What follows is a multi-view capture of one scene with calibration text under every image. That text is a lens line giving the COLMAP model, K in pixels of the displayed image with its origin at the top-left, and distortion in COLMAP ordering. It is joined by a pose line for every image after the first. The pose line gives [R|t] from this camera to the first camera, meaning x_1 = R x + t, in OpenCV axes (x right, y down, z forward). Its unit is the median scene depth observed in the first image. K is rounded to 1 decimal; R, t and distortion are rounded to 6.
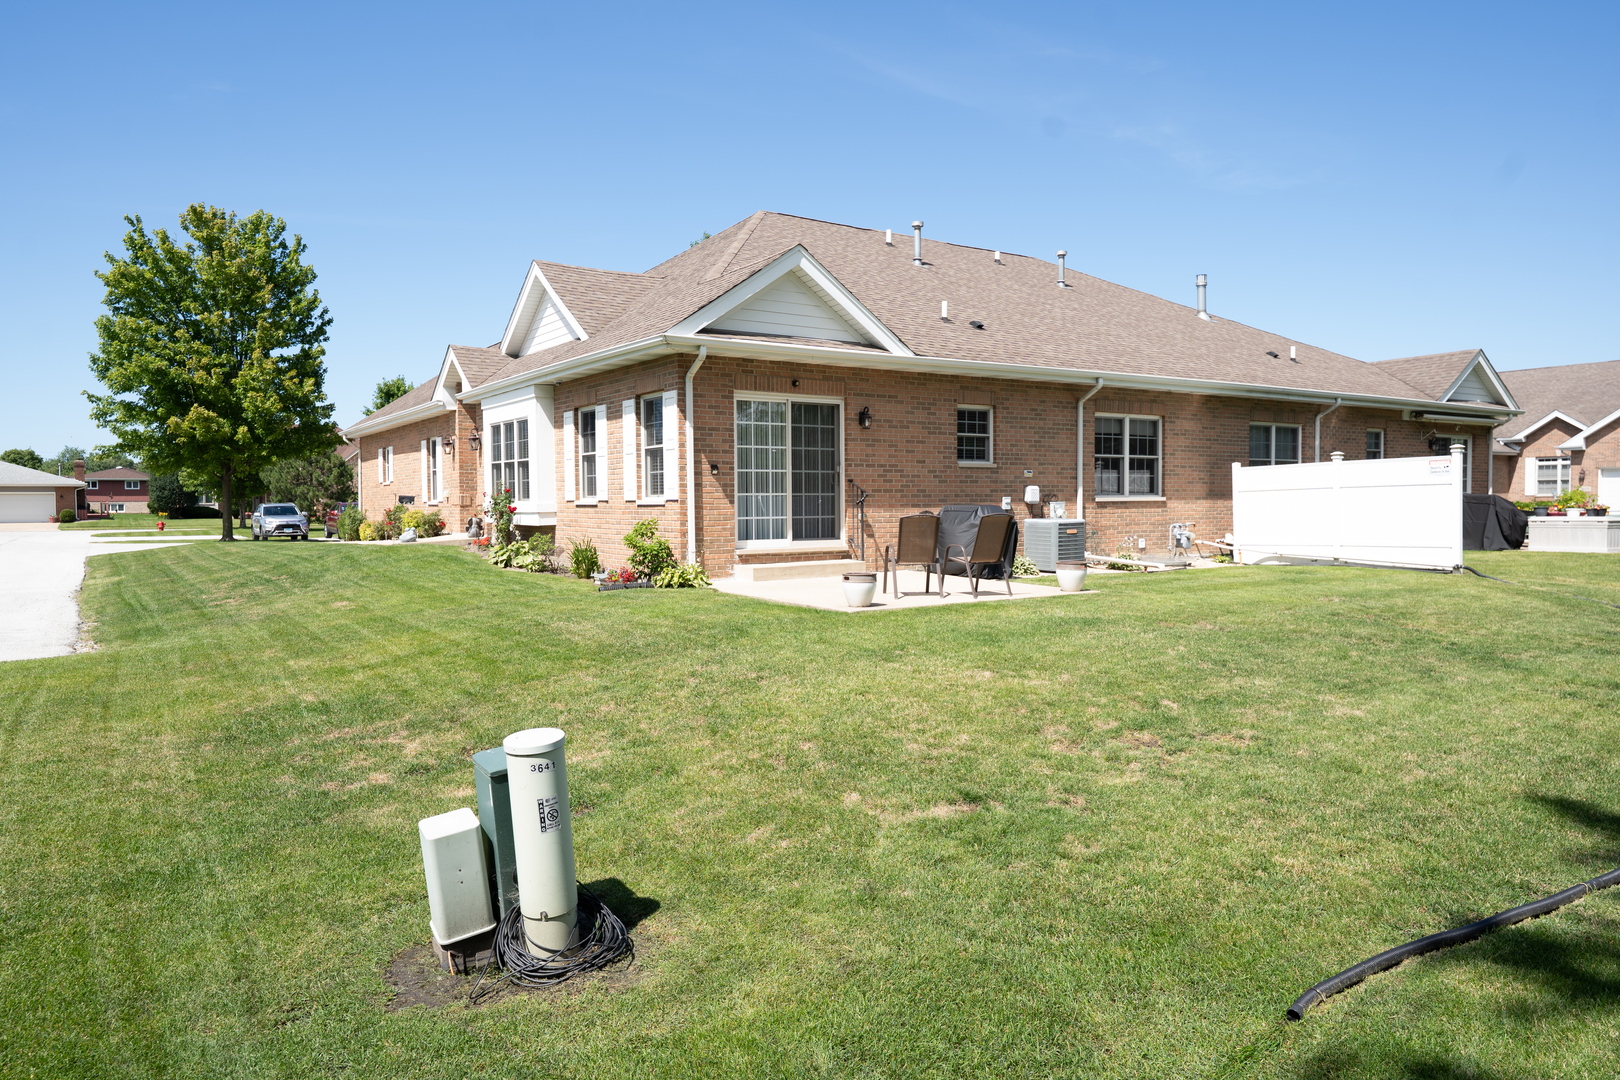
lens RADIAL K [[1049.2, 0, 810.0], [0, 1049.2, 540.0], [0, 0, 1]] dist [0.016954, -0.000966]
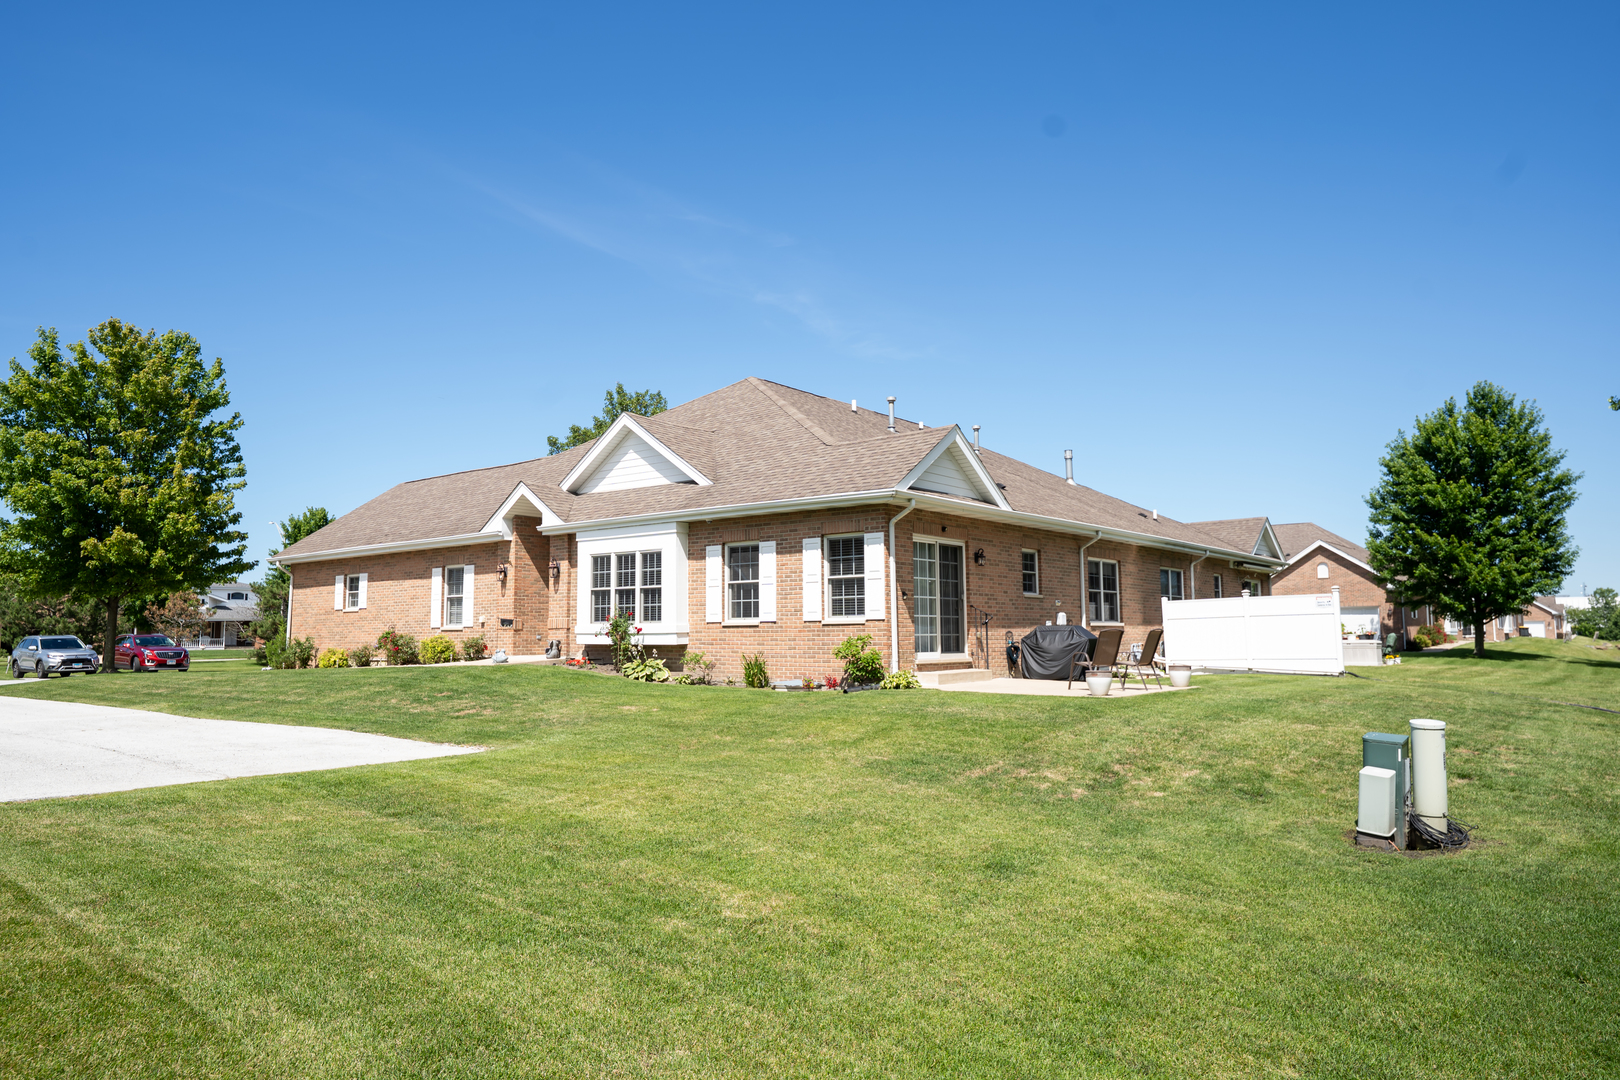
lens RADIAL K [[1049.2, 0, 810.0], [0, 1049.2, 540.0], [0, 0, 1]] dist [0.016954, -0.000966]
pose [[0.953190, 0.028169, 0.301057, -0.487090], [0.011534, 0.991539, -0.129293, 0.023577], [-0.302152, 0.126714, 0.944800, -0.135301]]
